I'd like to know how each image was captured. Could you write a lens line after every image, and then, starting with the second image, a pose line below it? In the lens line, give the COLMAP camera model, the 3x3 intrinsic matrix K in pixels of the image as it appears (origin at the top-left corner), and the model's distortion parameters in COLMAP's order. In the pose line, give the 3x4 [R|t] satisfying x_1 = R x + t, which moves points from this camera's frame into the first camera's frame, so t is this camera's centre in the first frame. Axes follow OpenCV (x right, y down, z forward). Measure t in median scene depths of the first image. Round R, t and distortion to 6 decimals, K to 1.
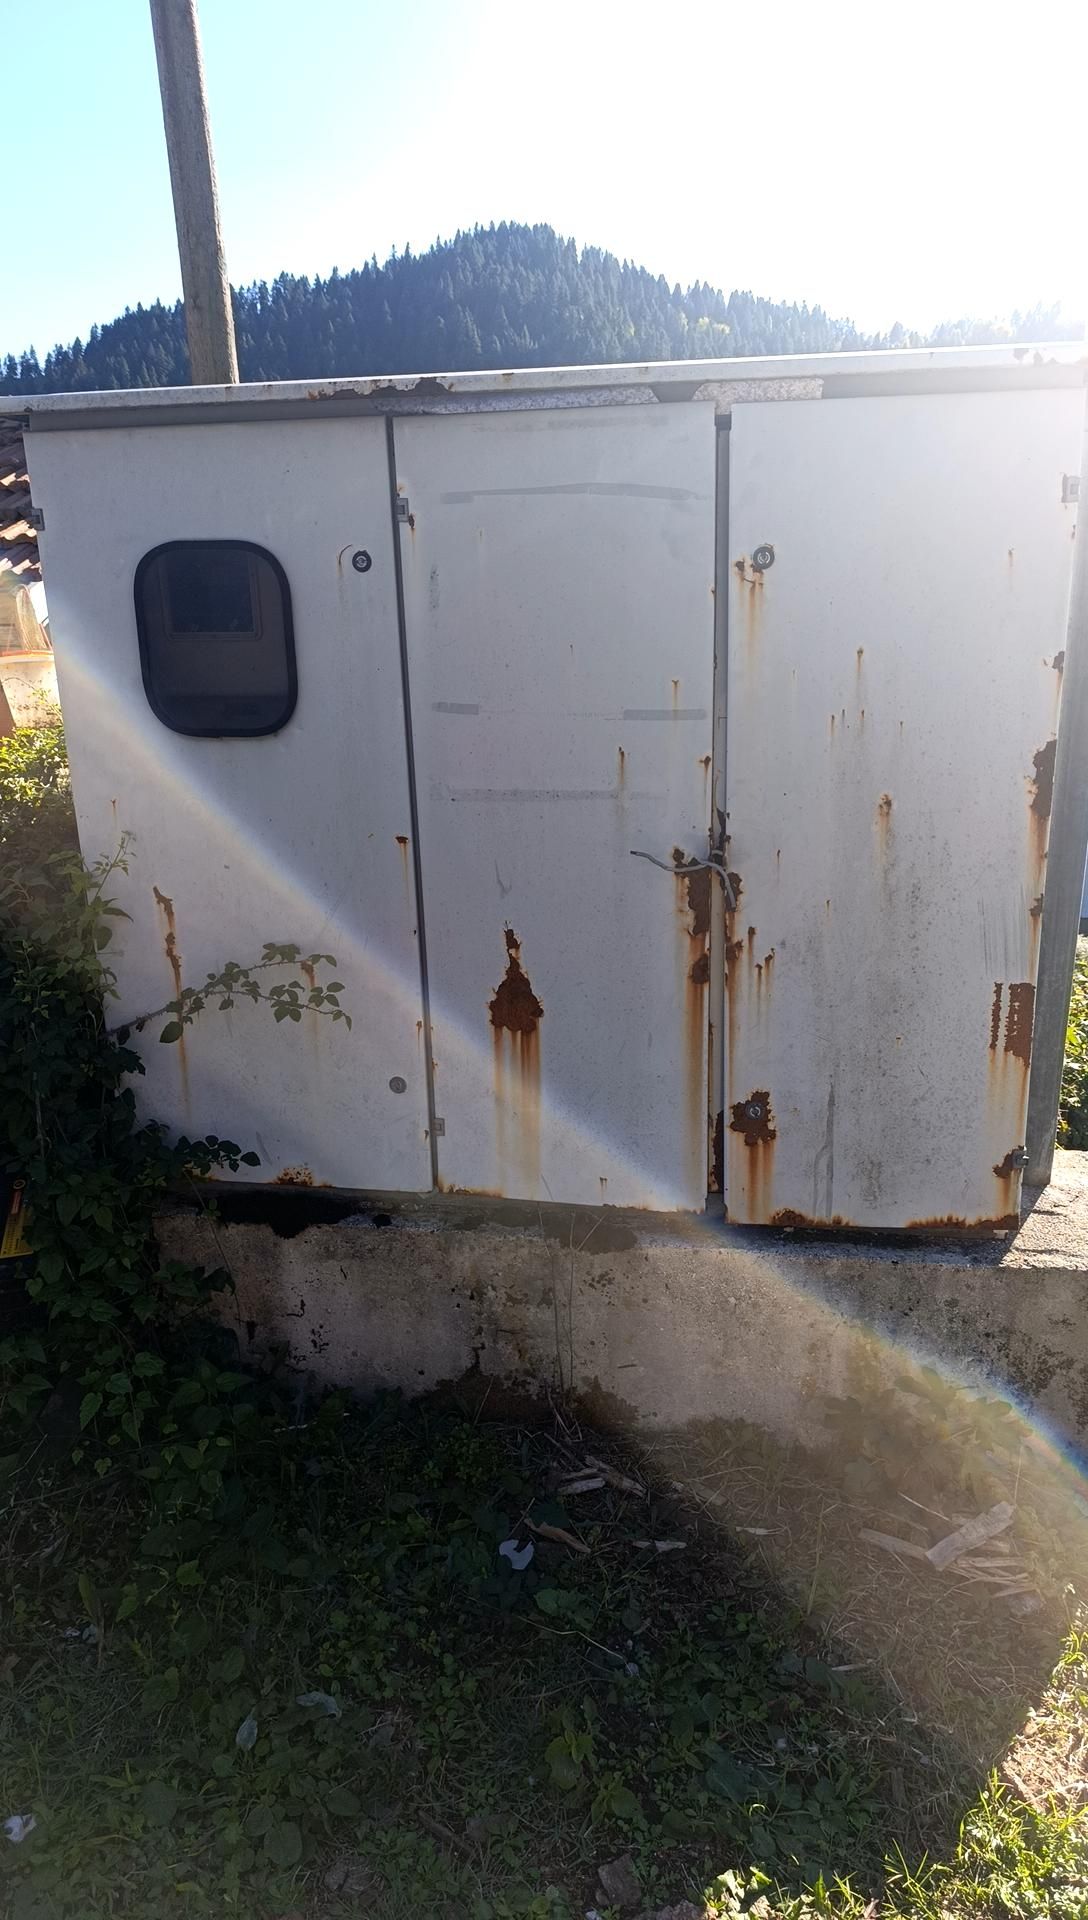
lens RADIAL K [[1356.1, 0, 544.0], [0, 1356.1, 960.0], [0, 0, 1]] dist [0.002774, -0.028858]
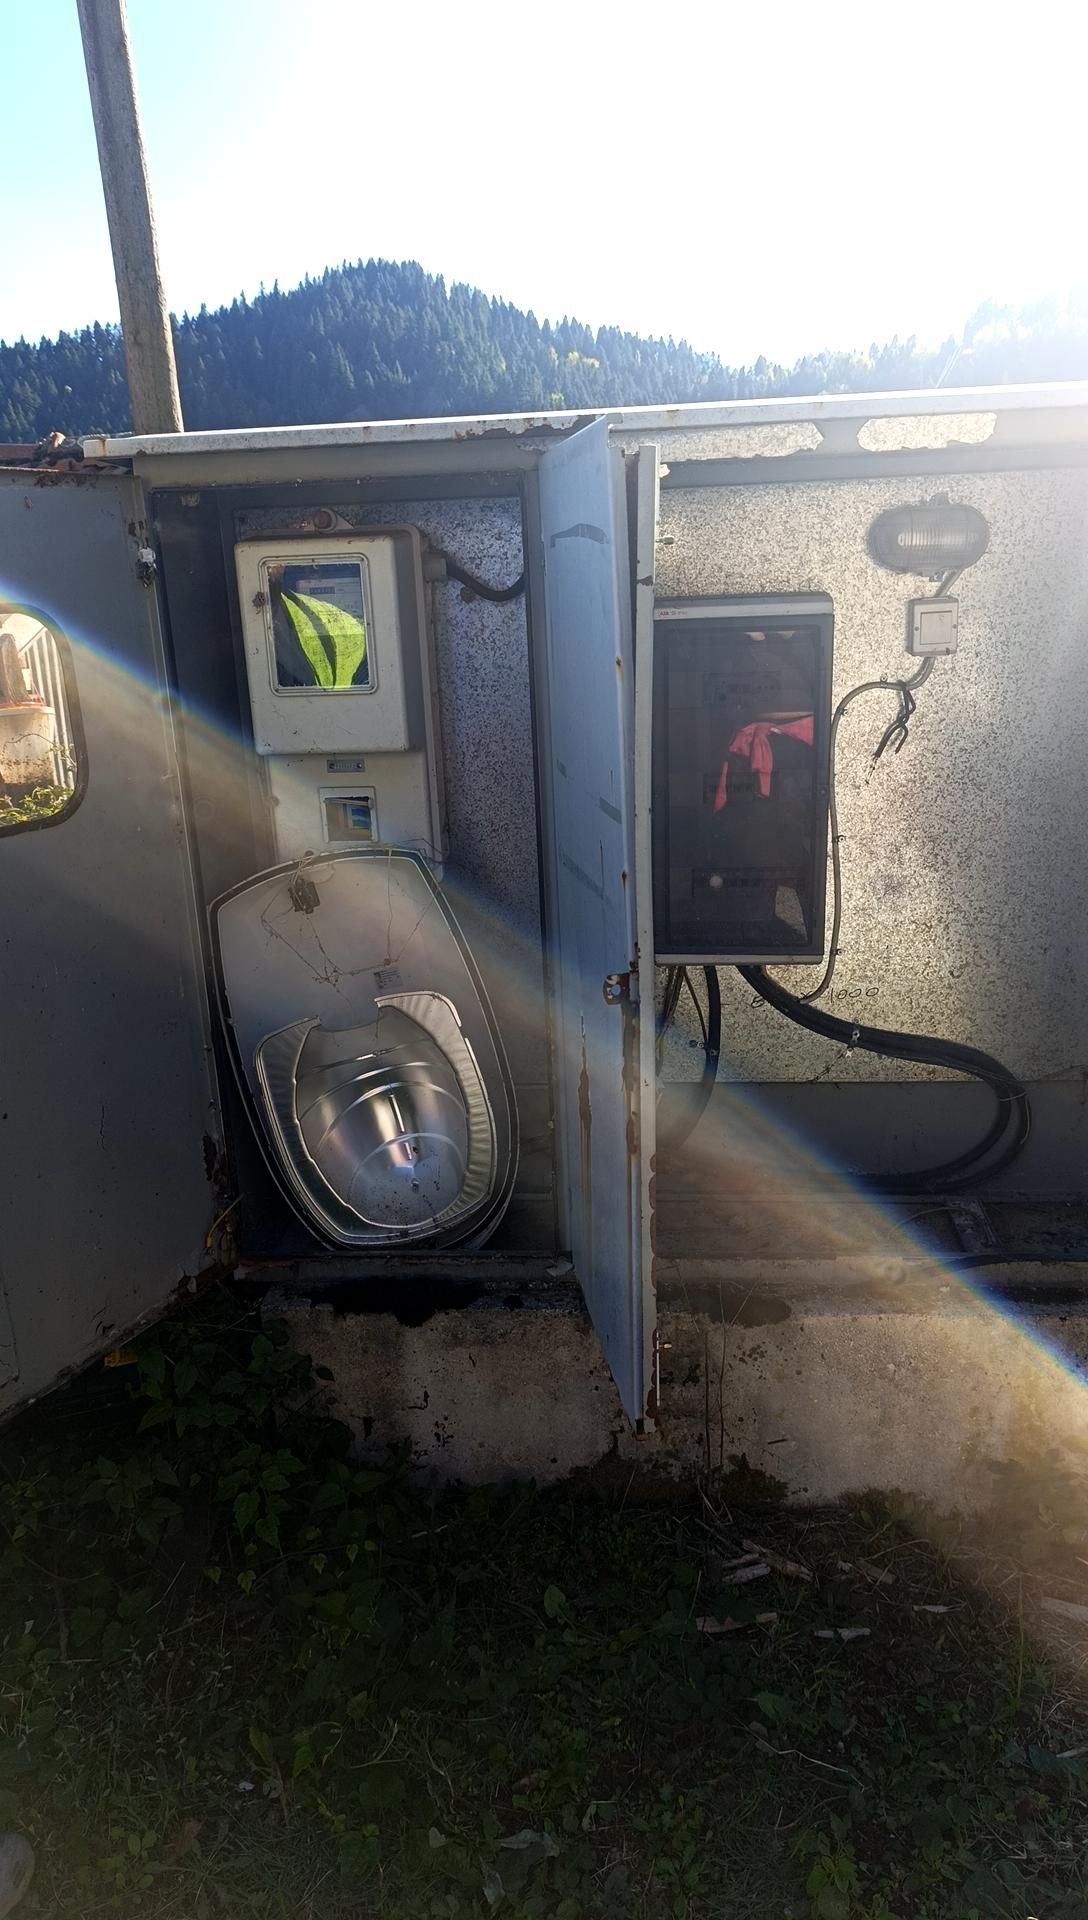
lens RADIAL K [[1356.1, 0, 544.0], [0, 1356.1, 960.0], [0, 0, 1]] dist [0.002774, -0.028858]
pose [[0.996414, -0.037742, 0.075729, -0.174008], [0.039363, 0.999024, -0.020018, -0.028017], [-0.074900, 0.022928, 0.996927, 0.058493]]
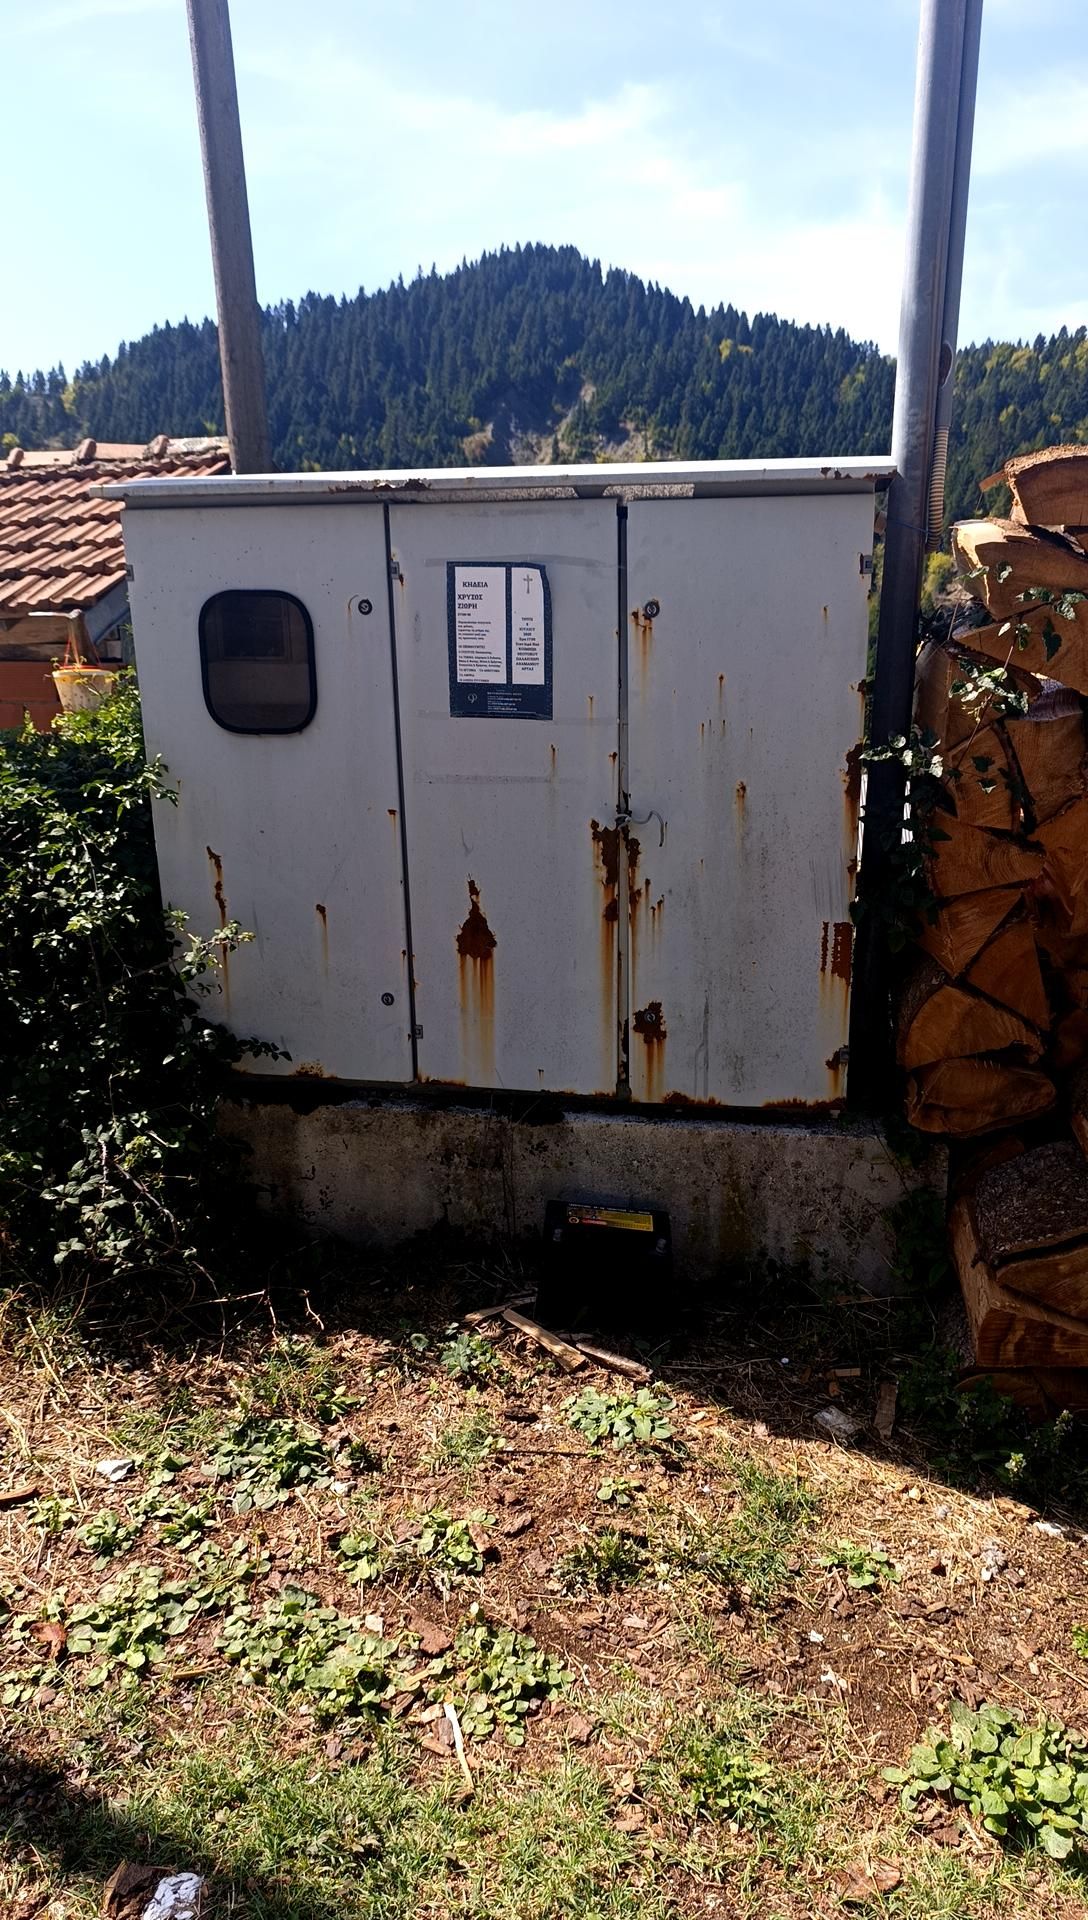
lens RADIAL K [[1337.5, 0, 548.2], [0, 1337.5, 973.1], [0, 0, 1]] dist [-0.001219, -0.000985]
pose [[0.999815, 0.017126, -0.008761, 0.063011], [-0.017121, 0.999853, 0.000719, 0.066638], [0.008772, -0.000569, 0.999961, -0.322114]]
